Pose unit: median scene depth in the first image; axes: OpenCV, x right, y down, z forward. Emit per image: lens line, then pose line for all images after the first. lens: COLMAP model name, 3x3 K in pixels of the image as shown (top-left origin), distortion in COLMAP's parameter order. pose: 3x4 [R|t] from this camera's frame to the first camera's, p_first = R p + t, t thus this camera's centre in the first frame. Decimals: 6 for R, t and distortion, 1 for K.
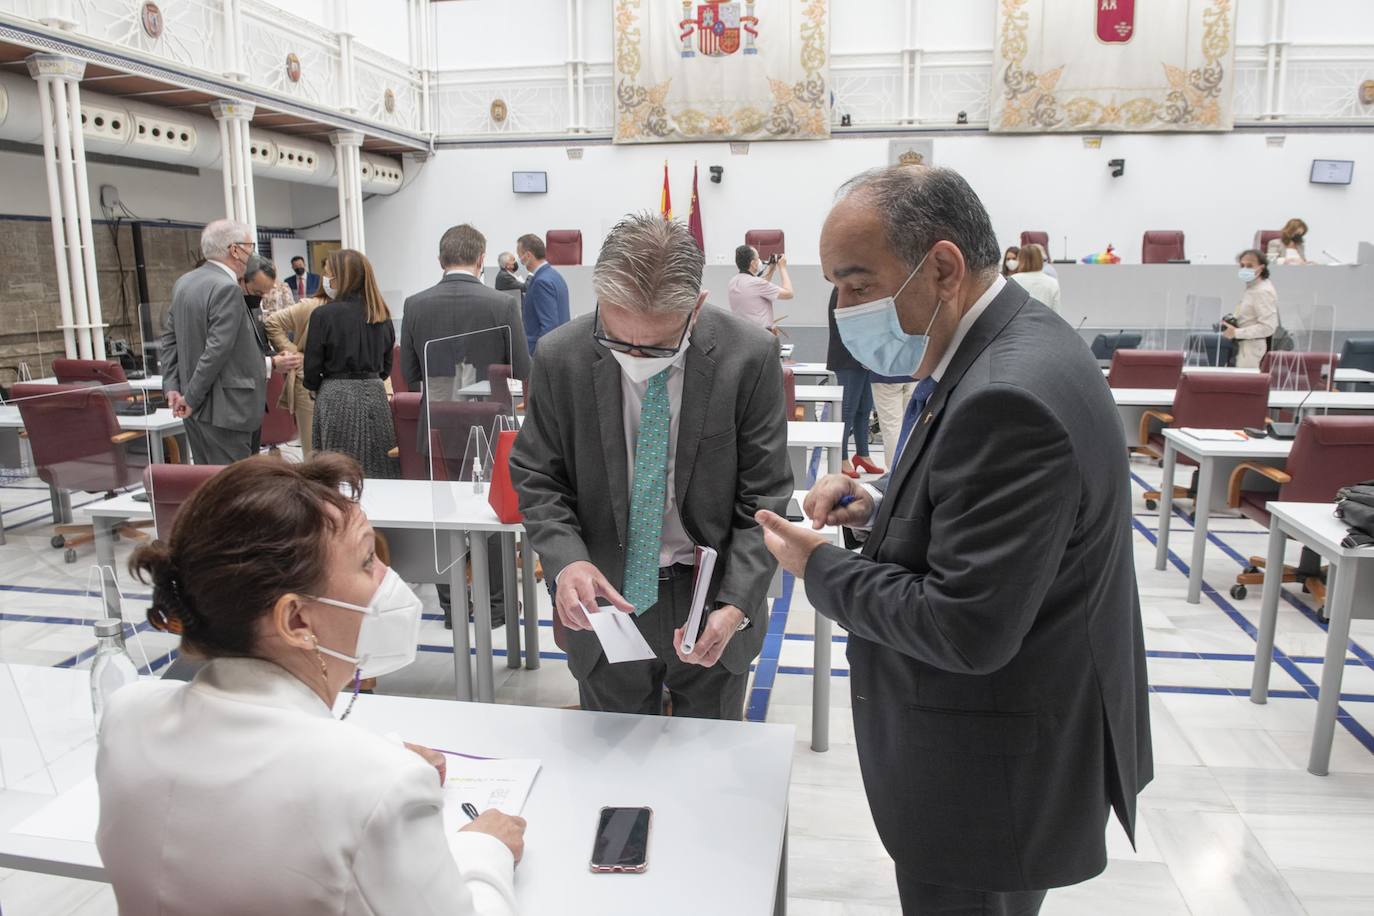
lens RADIAL K [[1020.4, 0, 687.3], [0, 1020.4, 453.8], [0, 0, 1]] dist [-0.044765, -0.008750]
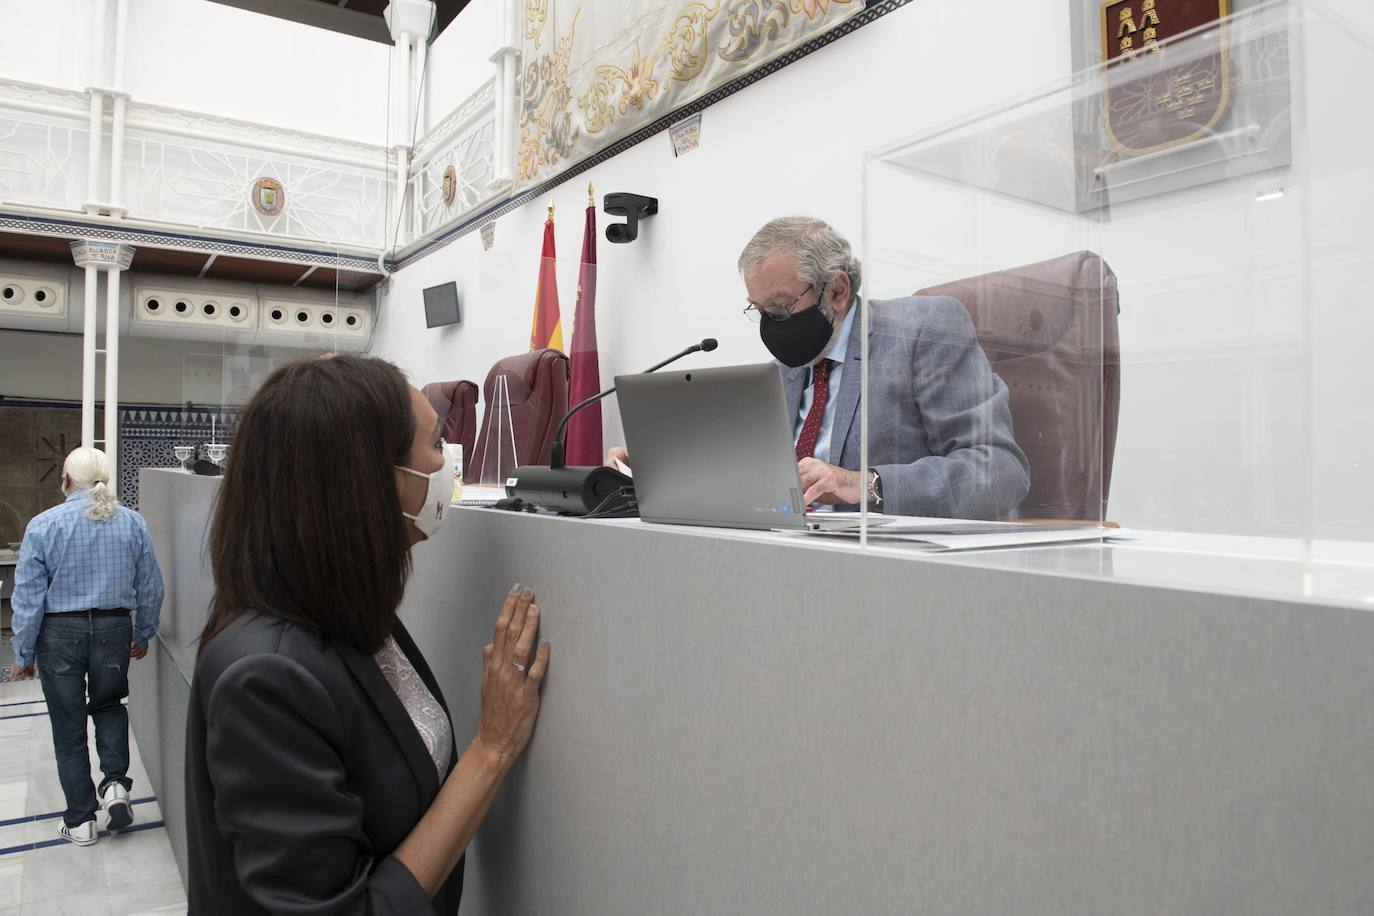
lens RADIAL K [[919.4, 0, 715.5], [0, 919.4, 451.2], [0, 0, 1]] dist [-0.051547, -0.004796]
pose [[0.694714, 0.002236, -0.719282, 0.292220], [-0.138477, 0.981704, -0.130695, -0.165665], [0.705830, 0.190399, 0.682314, 0.858245]]
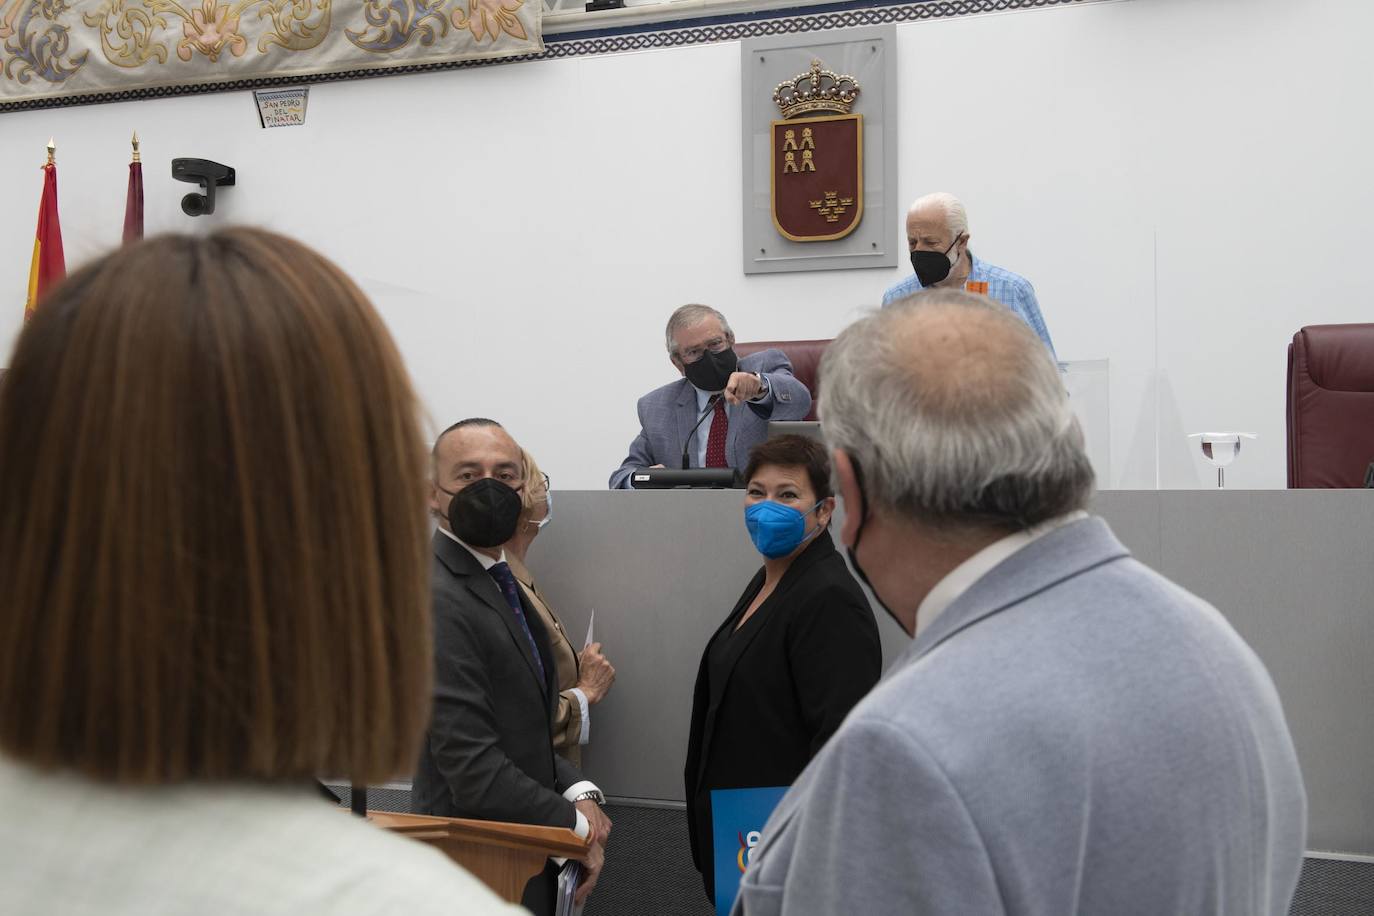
lens RADIAL K [[1356.0, 0, 690.0], [0, 1356.0, 457.7], [0, 0, 1]] dist [0.049232, 0.000000]
pose [[0.985984, 0.001015, -0.166834, 0.254100], [-0.031859, 0.982726, -0.182305, -0.130662], [0.163767, 0.185065, 0.968985, 0.670414]]
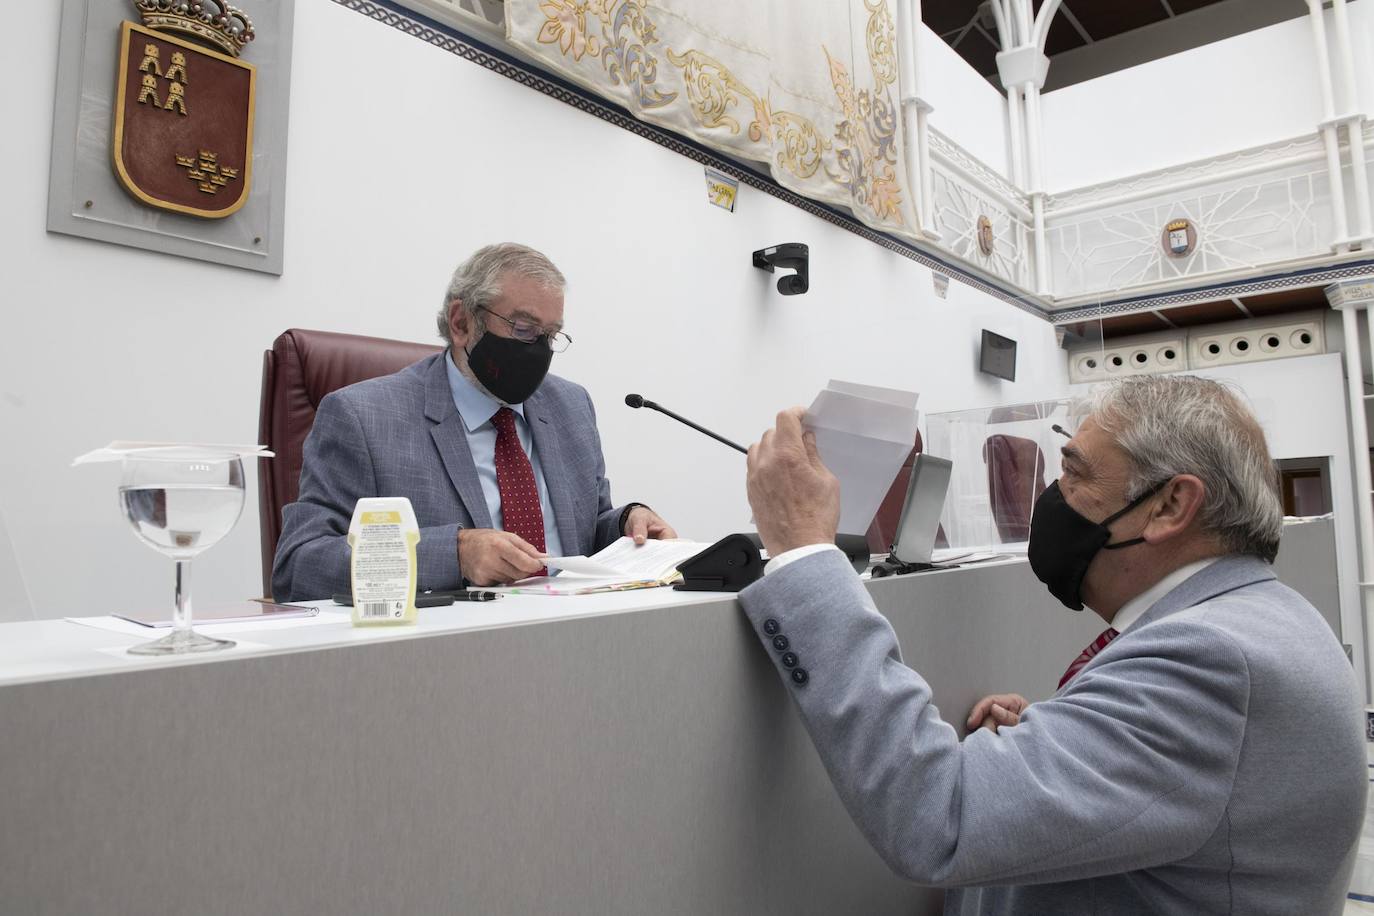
lens RADIAL K [[919.4, 0, 684.1], [0, 919.4, 461.3], [0, 0, 1]] dist [-0.051547, -0.004796]
pose [[0.534051, 0.052335, 0.843831, 0.133082], [0.170202, 0.970993, -0.167941, -0.167622], [-0.828143, 0.233311, 0.509652, 0.873753]]
